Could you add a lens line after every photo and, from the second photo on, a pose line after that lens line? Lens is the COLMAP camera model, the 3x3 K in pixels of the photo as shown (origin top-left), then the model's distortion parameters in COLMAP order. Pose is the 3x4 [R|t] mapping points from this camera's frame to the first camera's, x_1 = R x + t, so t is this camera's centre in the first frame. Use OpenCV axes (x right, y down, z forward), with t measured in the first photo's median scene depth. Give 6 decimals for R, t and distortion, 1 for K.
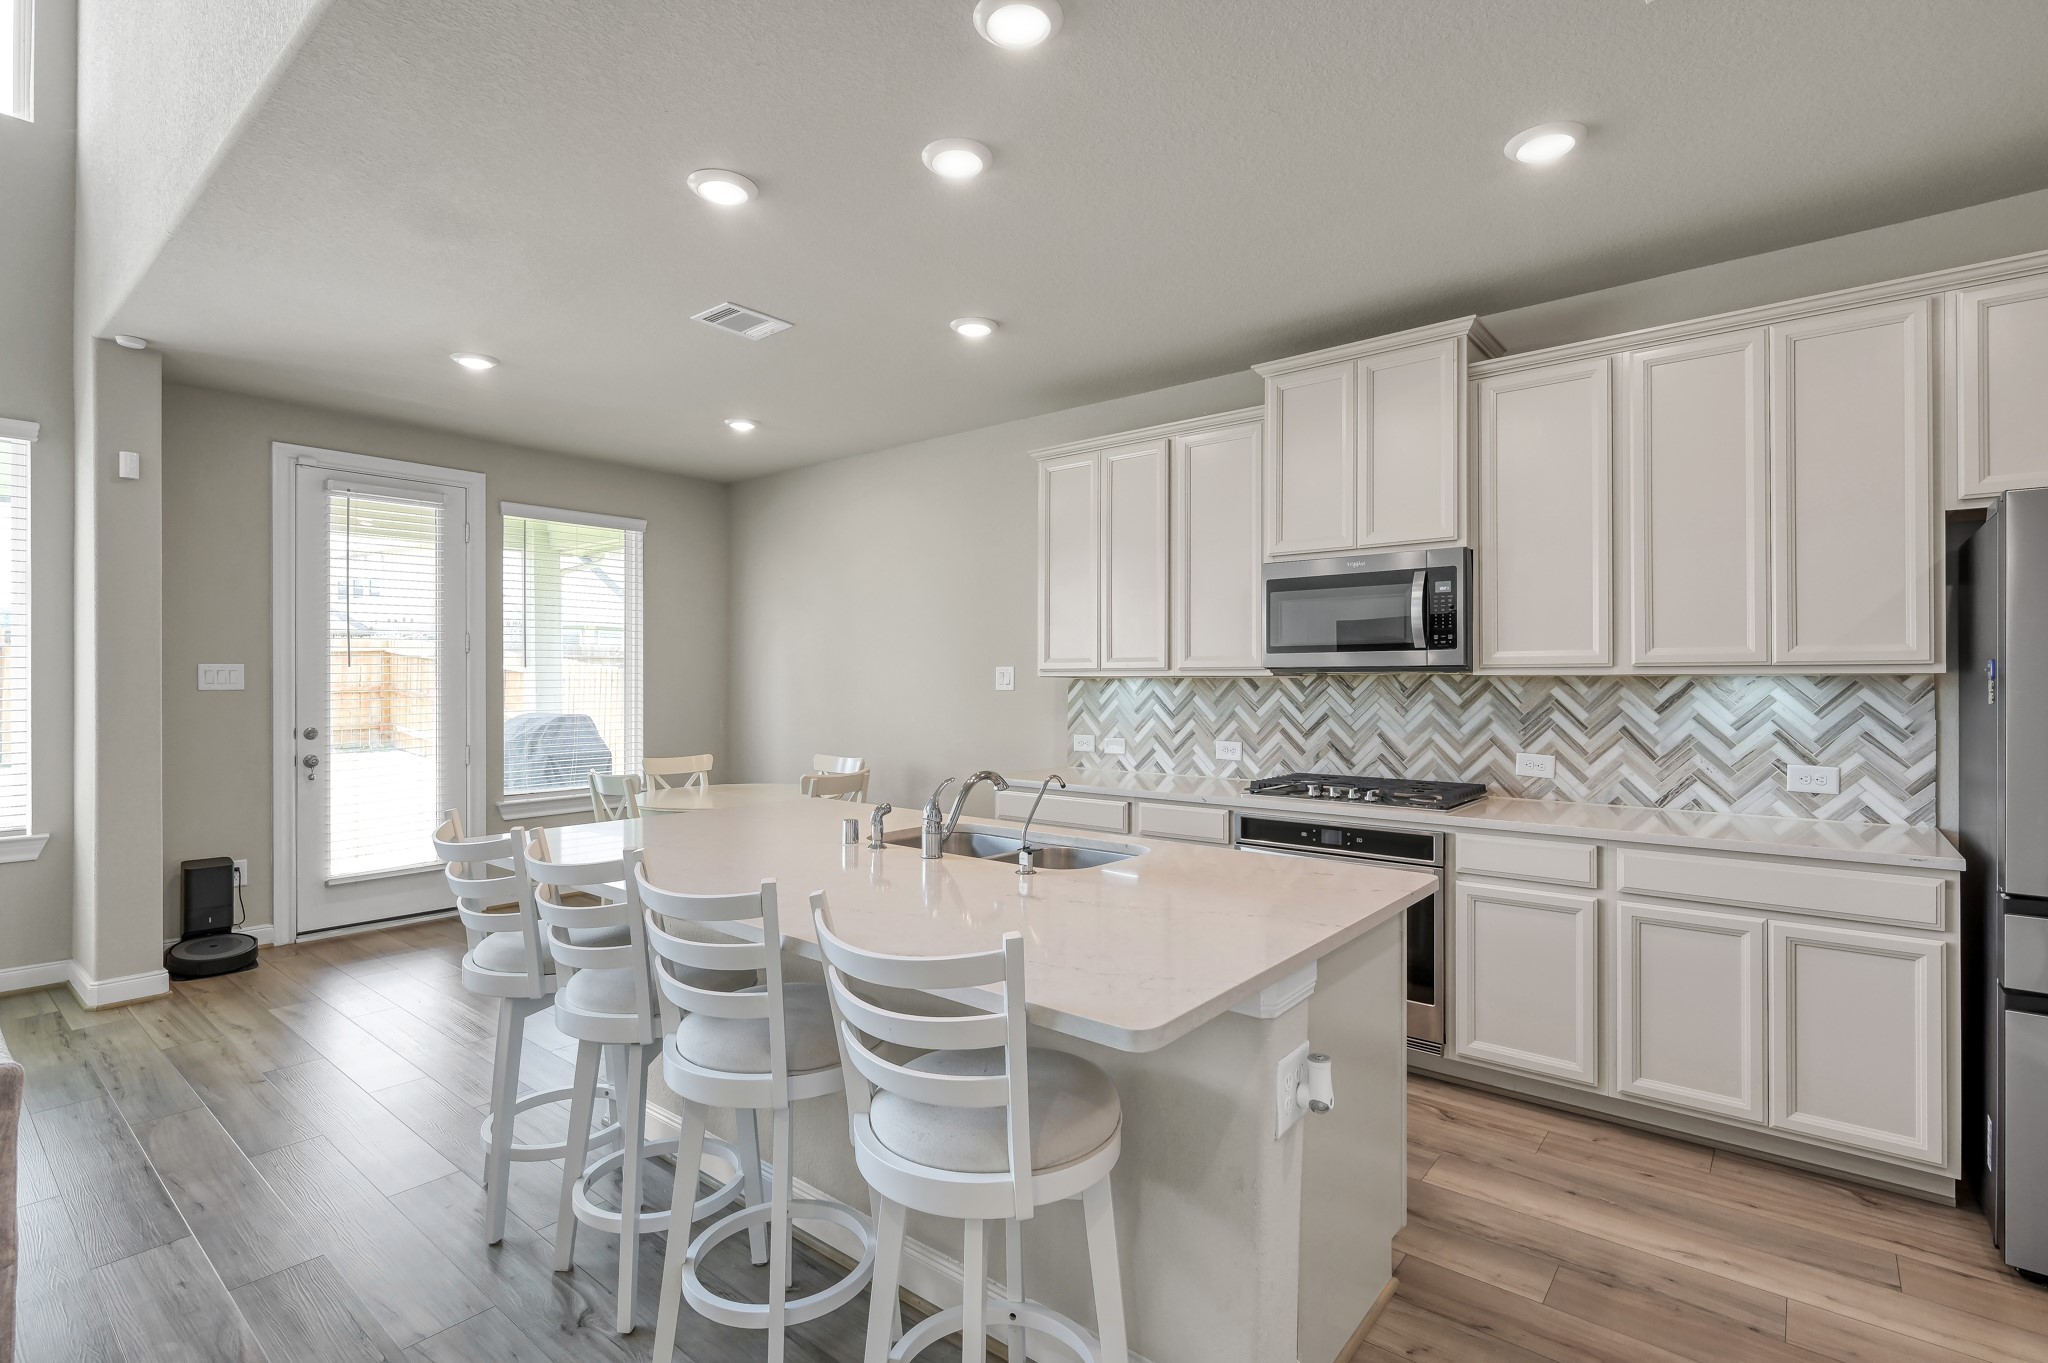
lens RADIAL K [[979.0, 0, 1044.7], [0, 979.0, 680.4], [0, 0, 1]] dist [-0.009037, 0.000358]
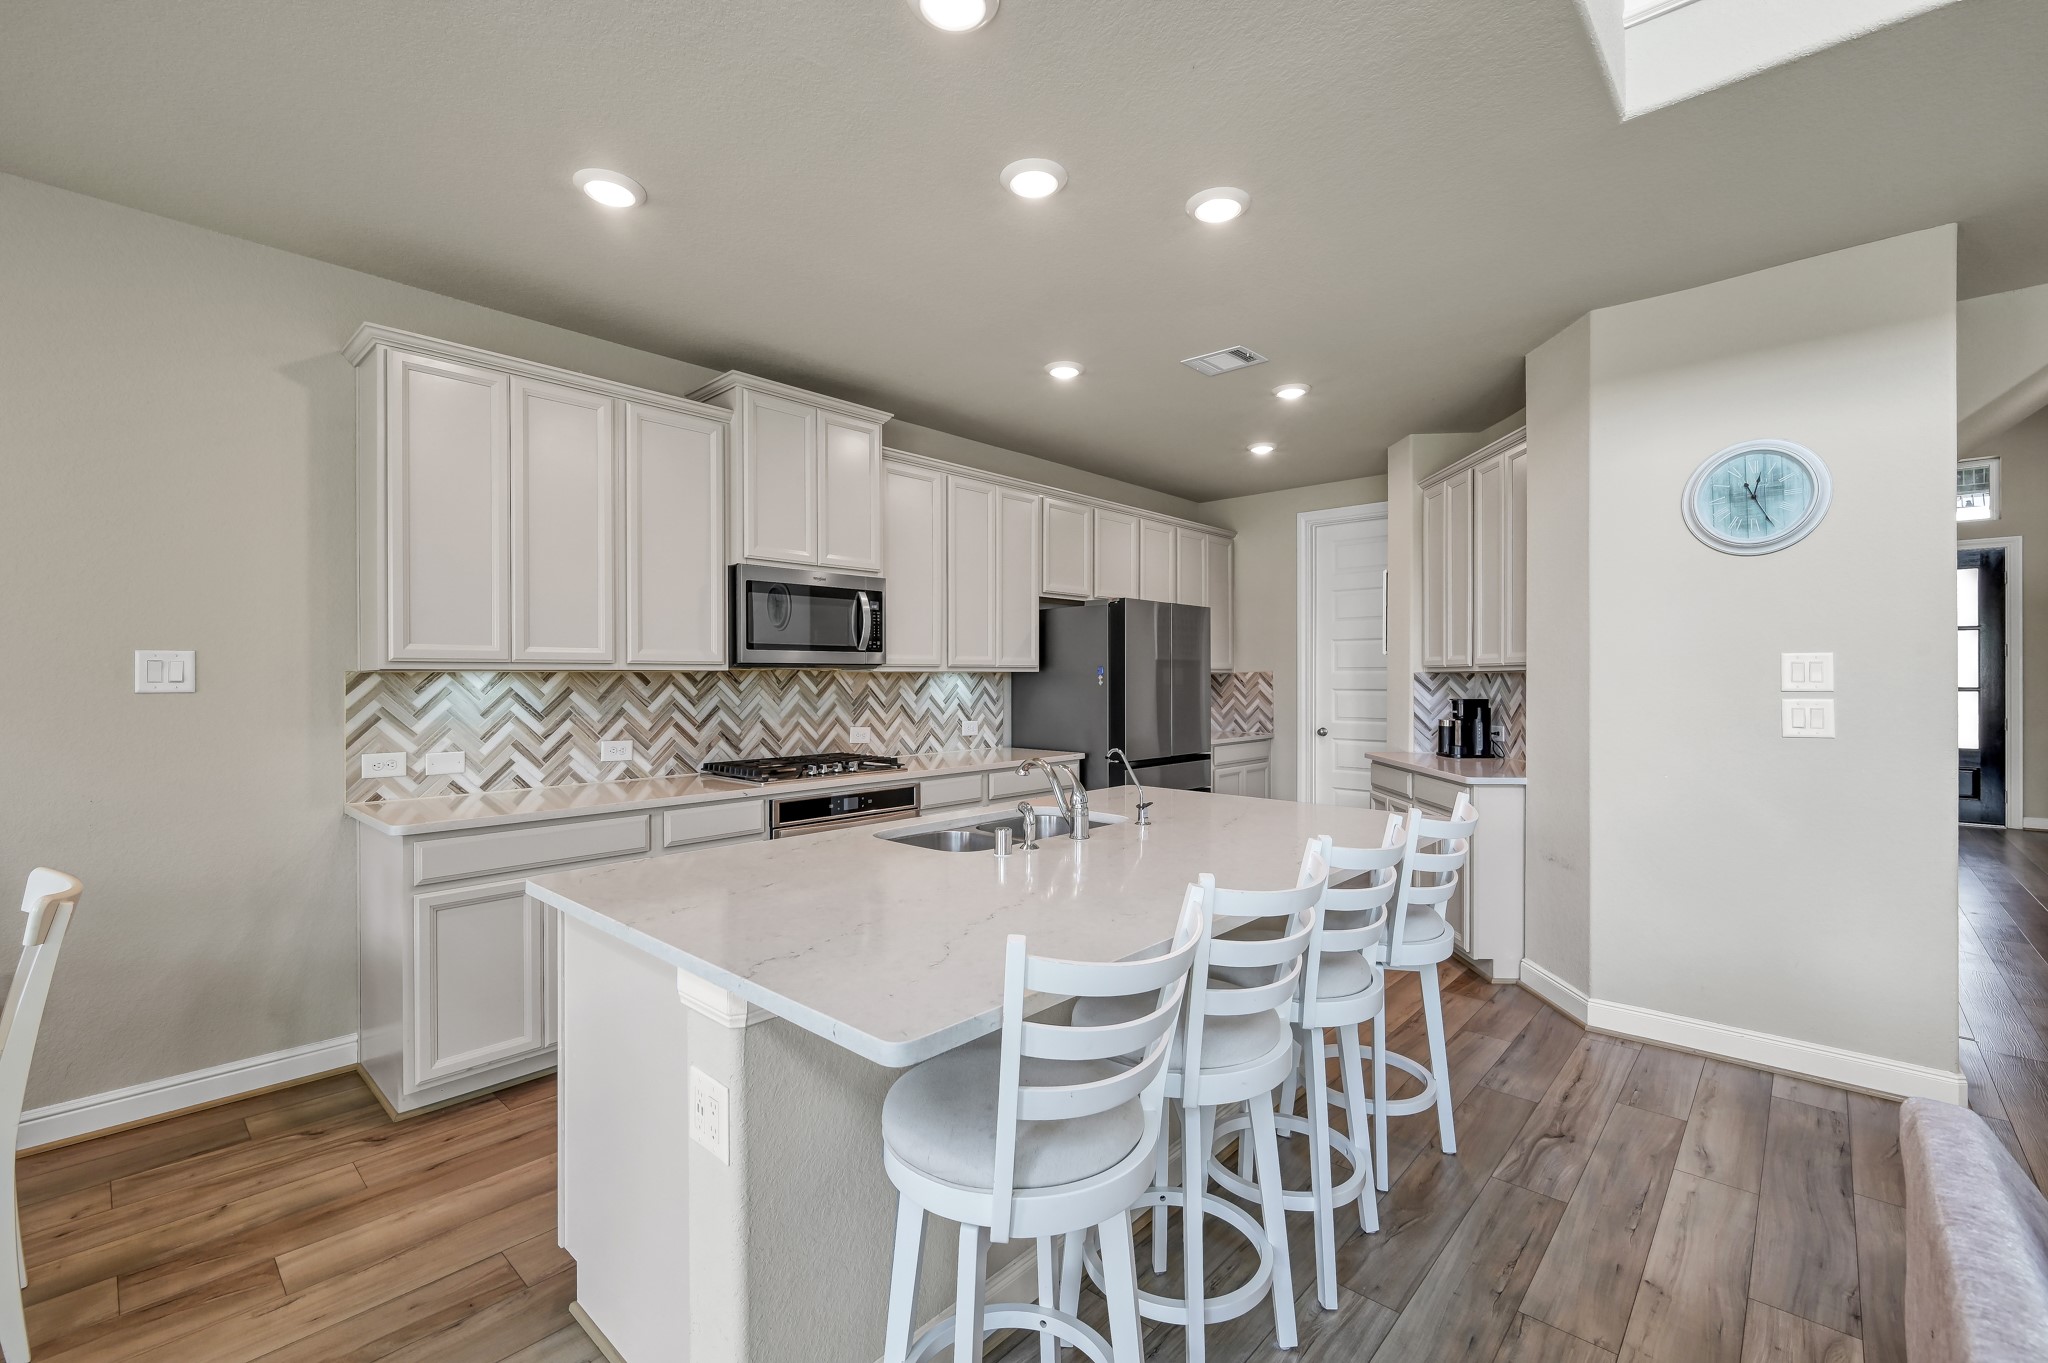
lens RADIAL K [[854.5, 0, 1036.1], [0, 854.5, 675.2], [0, 0, 1]] dist [-0.003360, -0.000407]
pose [[0.053513, -0.000393, 0.998567, -0.572177], [-0.001512, 0.999999, 0.000475, -0.000653], [-0.998566, -0.001535, 0.053512, 0.540319]]
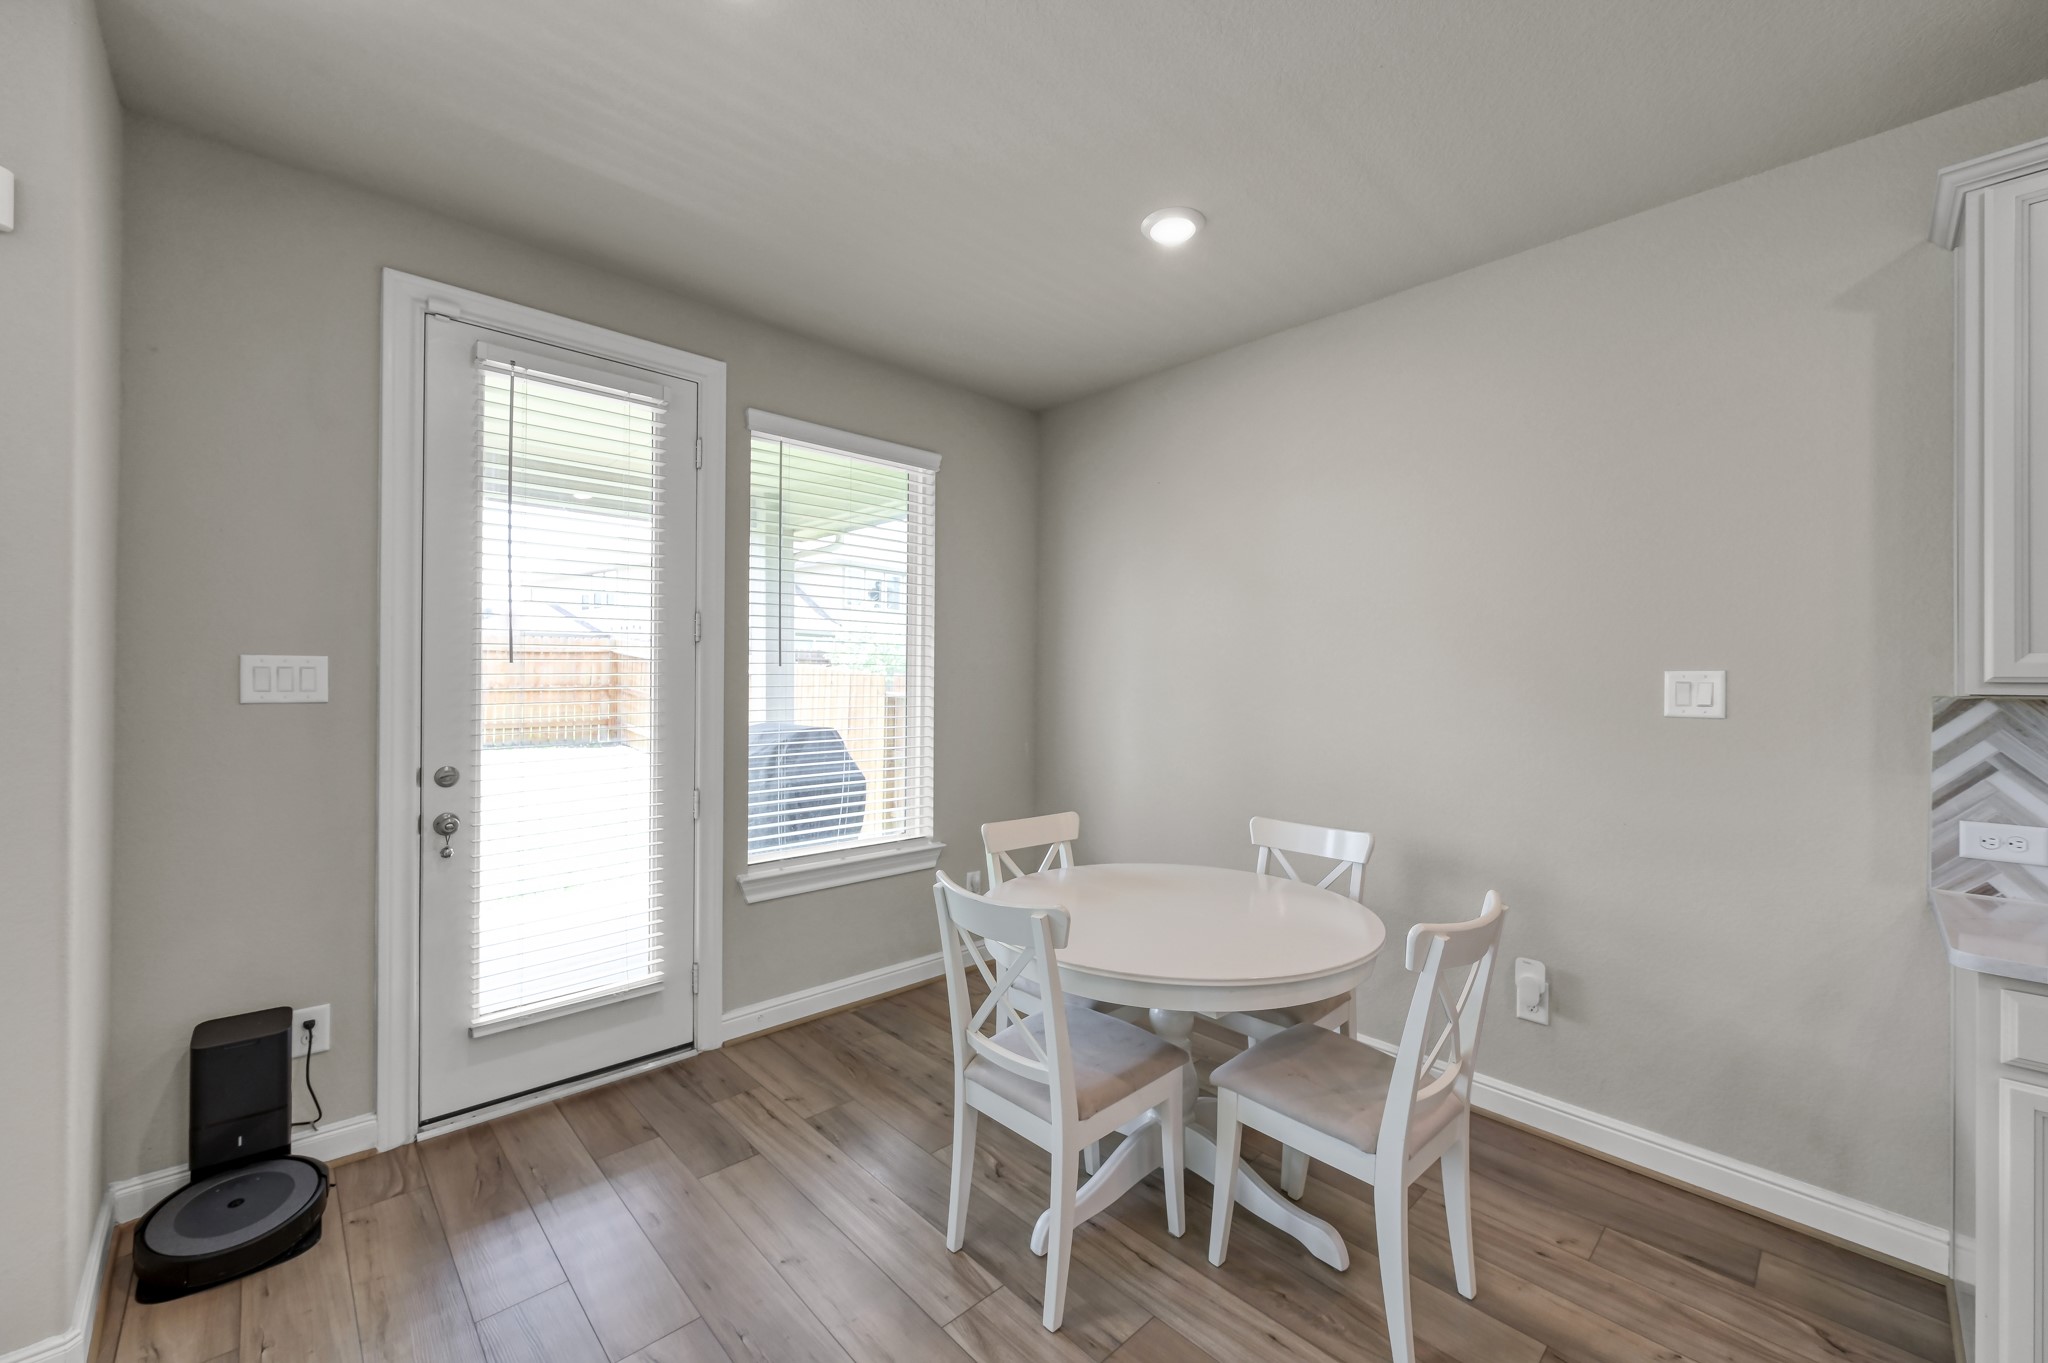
lens RADIAL K [[803.7, 0, 1016.7], [0, 803.7, 681.9], [0, 0, 1]] dist [-0.002437, 0.000758]
pose [[0.991016, 0.008556, -0.133469, -0.380210], [-0.008714, 0.999962, -0.000597, -0.005513], [0.133459, 0.001755, 0.991053, 0.615135]]
